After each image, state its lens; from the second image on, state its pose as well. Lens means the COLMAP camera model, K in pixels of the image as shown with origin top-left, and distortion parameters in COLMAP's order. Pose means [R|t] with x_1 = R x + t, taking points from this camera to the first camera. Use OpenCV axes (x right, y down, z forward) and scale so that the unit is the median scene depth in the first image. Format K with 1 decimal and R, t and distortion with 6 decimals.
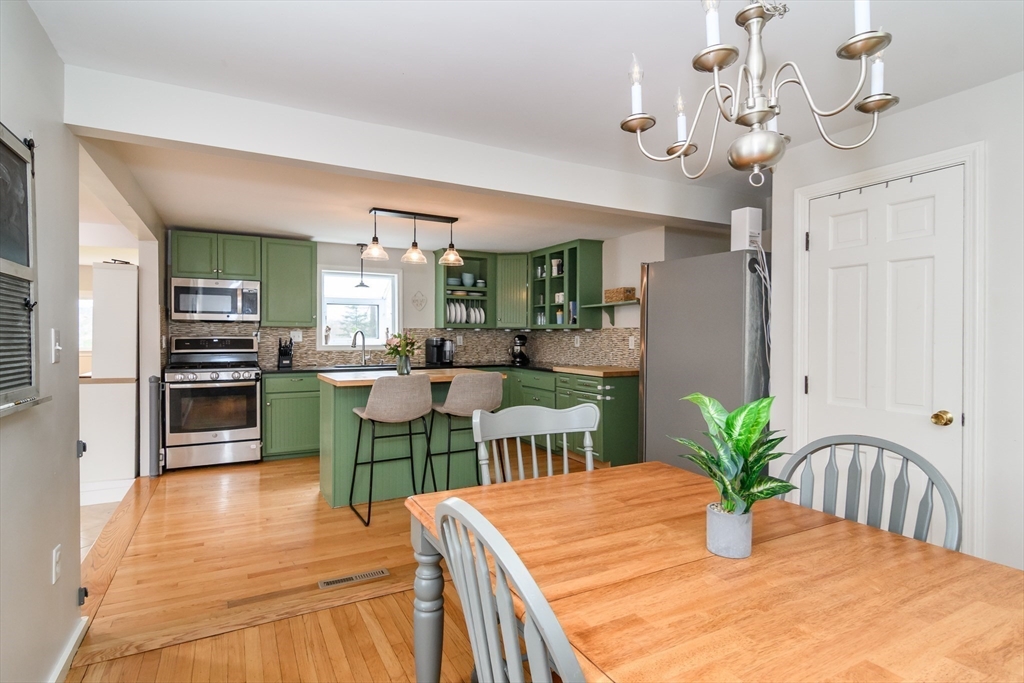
lens RADIAL K [[509.5, 0, 515.1], [0, 509.5, 344.0], [0, 0, 1]] dist [-0.006564, 0.000121]
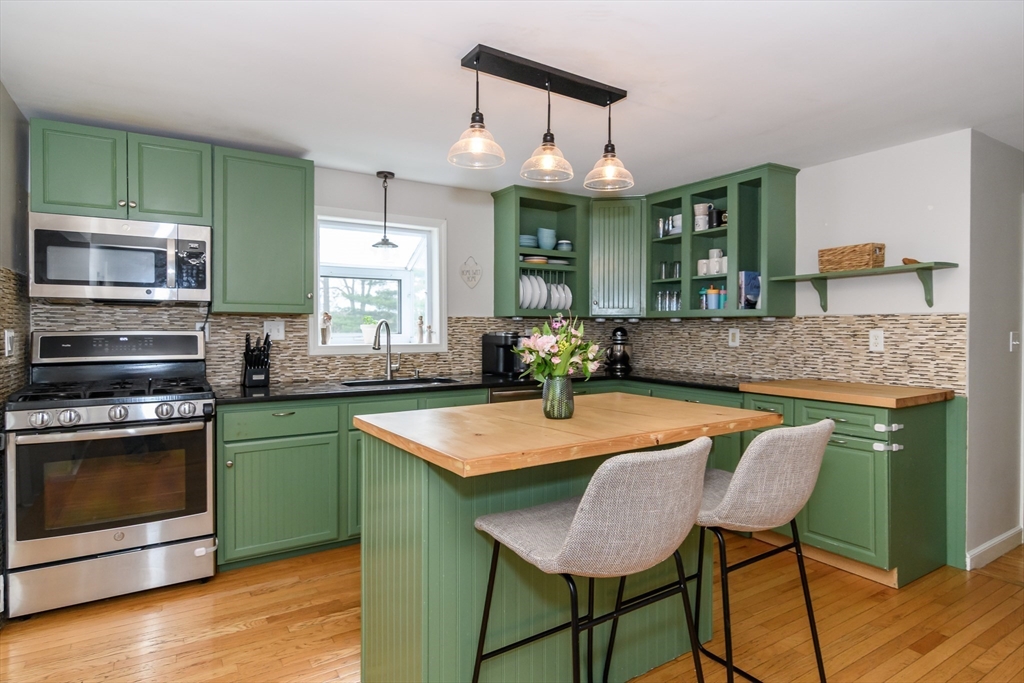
lens RADIAL K [[556.0, 0, 505.0], [0, 556.0, 334.5], [0, 0, 1]] dist [-0.000776, 0.000432]
pose [[0.998852, -0.002425, 0.047836, -0.213631], [0.002628, 0.999988, -0.004181, -0.007744], [-0.047826, 0.004302, 0.998846, 0.389391]]
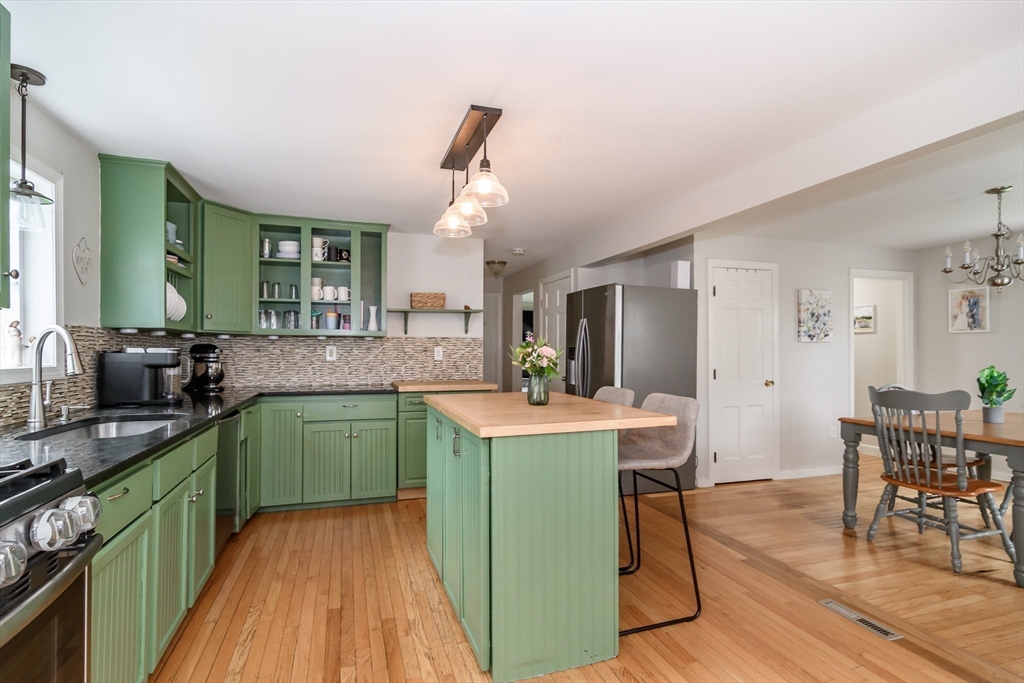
lens RADIAL K [[498.1, 0, 510.6], [0, 498.1, 346.5], [0, 0, 1]] dist [-0.004345, 0.001403]
pose [[0.189987, 0.004634, 0.981776, -0.620241], [0.015365, 0.999852, -0.007693, -0.006268], [-0.981666, 0.016547, 0.189887, 0.688186]]
